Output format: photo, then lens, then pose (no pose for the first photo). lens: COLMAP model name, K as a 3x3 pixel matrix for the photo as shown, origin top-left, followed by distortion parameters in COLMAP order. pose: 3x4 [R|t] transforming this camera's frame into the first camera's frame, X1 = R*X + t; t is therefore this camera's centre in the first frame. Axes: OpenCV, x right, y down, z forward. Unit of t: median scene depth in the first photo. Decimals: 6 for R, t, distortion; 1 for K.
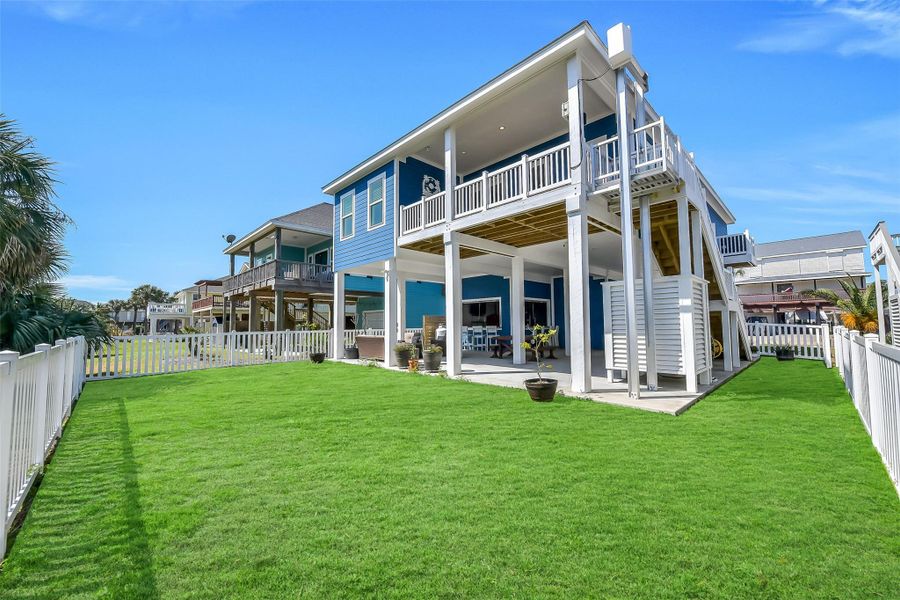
lens RADIAL K [[358.6, 0, 457.0], [0, 358.6, 302.0], [0, 0, 1]] dist [0.001103, 0.000044]
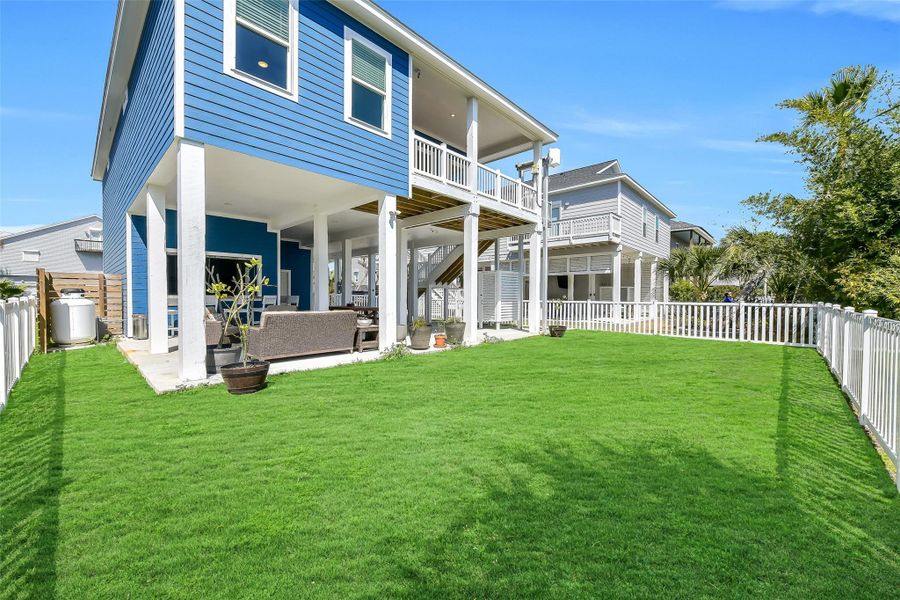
lens RADIAL K [[358.6, 0, 456.6], [0, 358.6, 301.7], [0, 0, 1]] dist [0.001103, 0.000044]
pose [[-0.036613, -0.014490, 0.999224, -0.910126], [-0.080877, 0.996658, 0.011490, 0.065685], [-0.996051, -0.080394, -0.037662, 0.929455]]
